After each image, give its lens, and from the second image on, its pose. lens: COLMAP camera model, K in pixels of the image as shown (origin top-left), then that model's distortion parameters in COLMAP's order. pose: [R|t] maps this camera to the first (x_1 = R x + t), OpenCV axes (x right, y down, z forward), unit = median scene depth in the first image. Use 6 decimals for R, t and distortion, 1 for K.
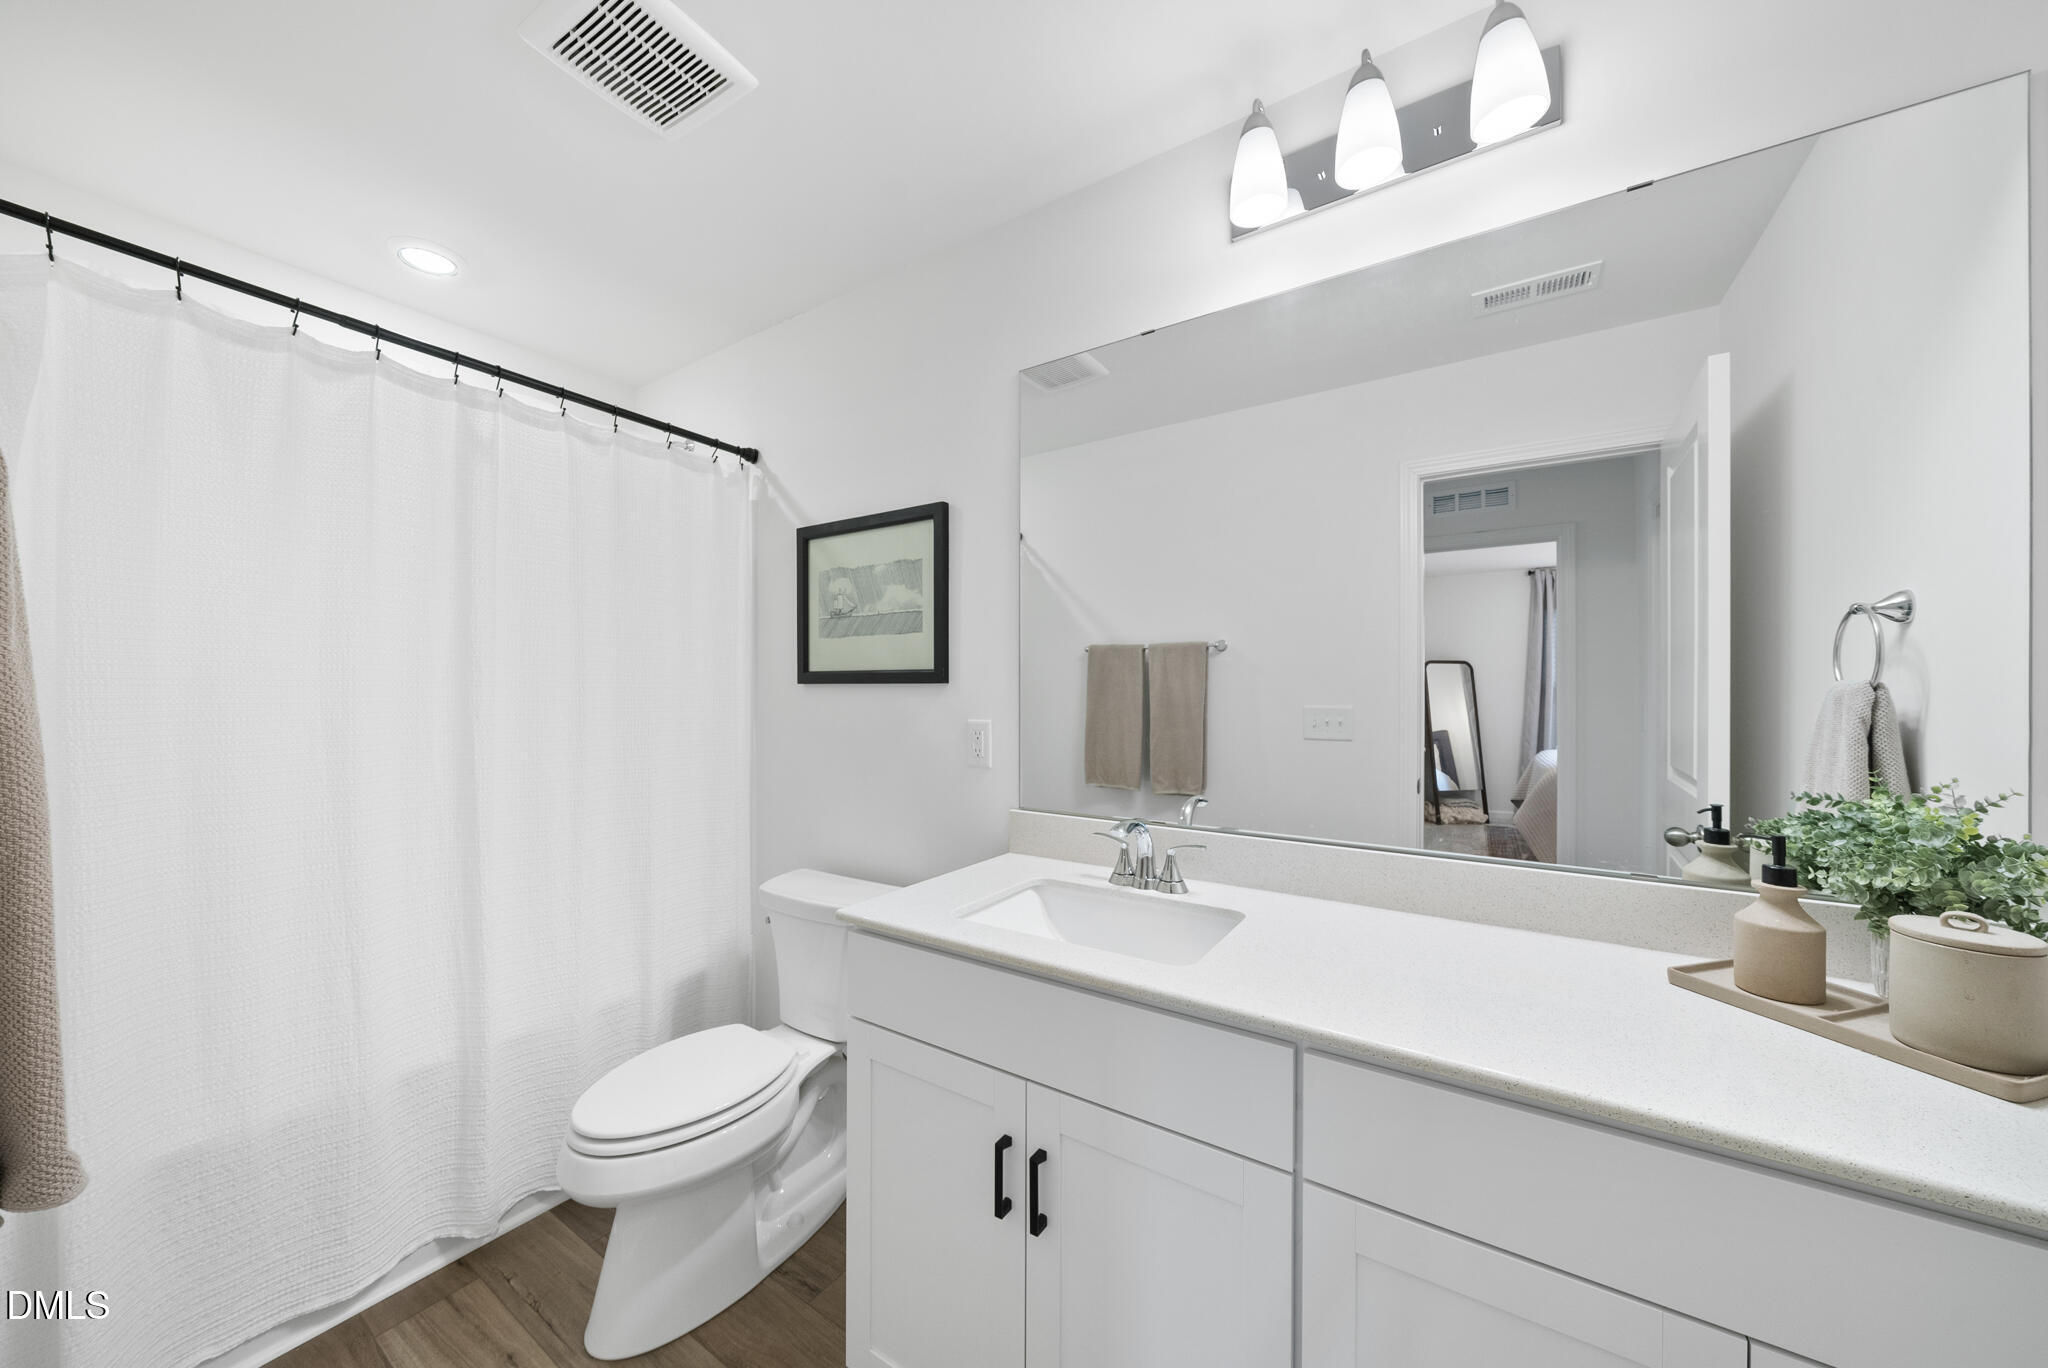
lens RADIAL K [[712.3, 0, 1024.6], [0, 712.3, 684.7], [0, 0, 1]] dist [0.000340, -0.000021]
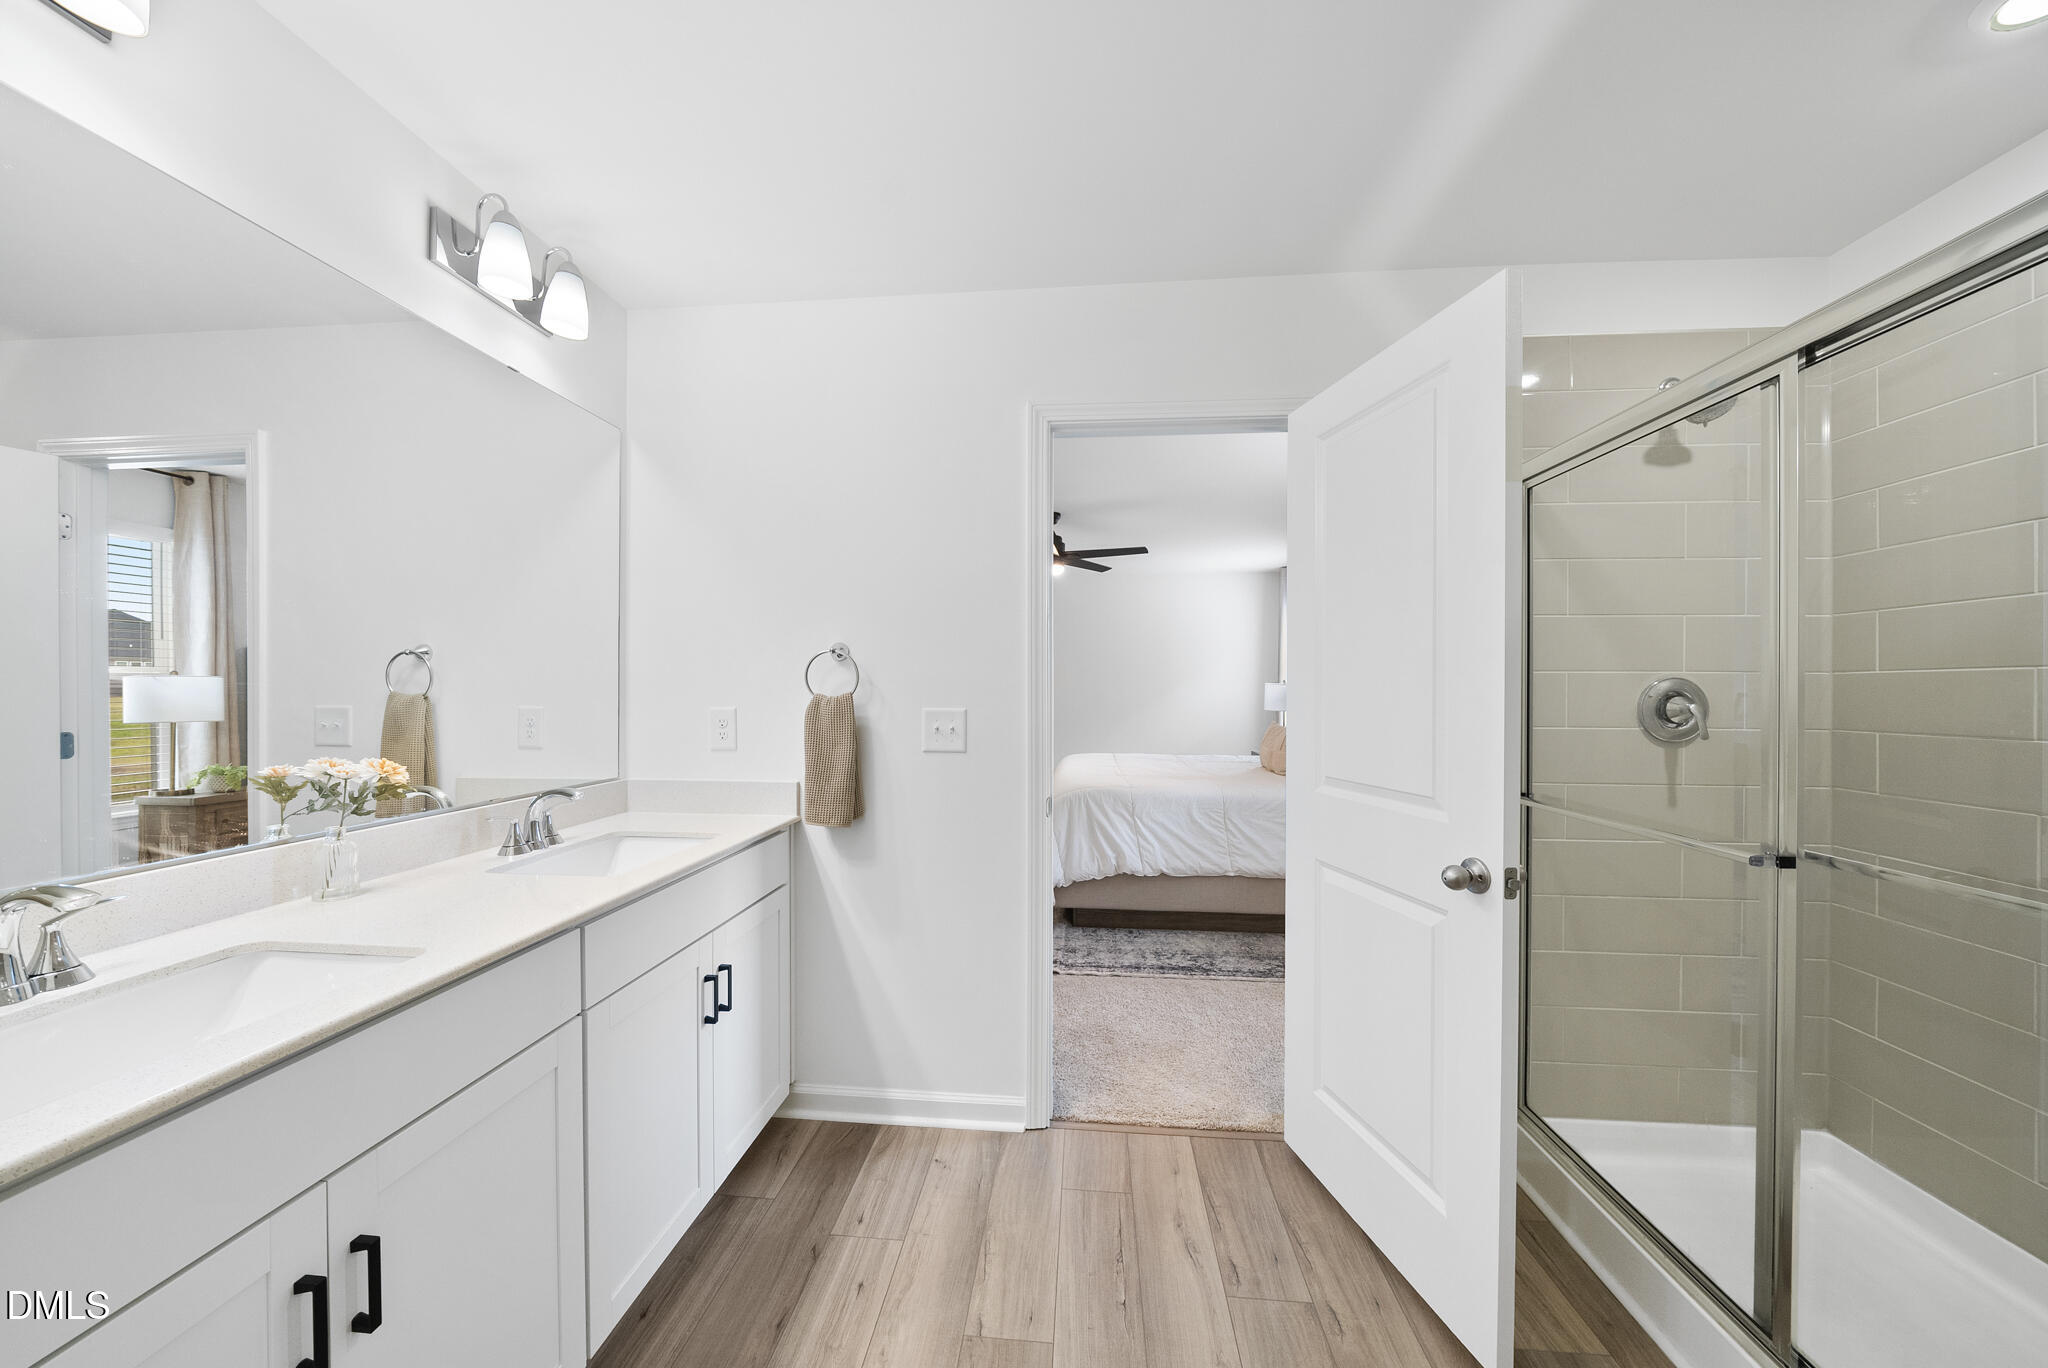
lens RADIAL K [[712.3, 0, 1021.6], [0, 712.3, 687.9], [0, 0, 1]] dist [0.000340, -0.000021]
pose [[-0.453100, -0.009454, 0.891410, -1.072143], [-0.008581, 0.999944, 0.006243, 0.004203], [-0.891419, -0.004820, -0.453155, 0.697254]]
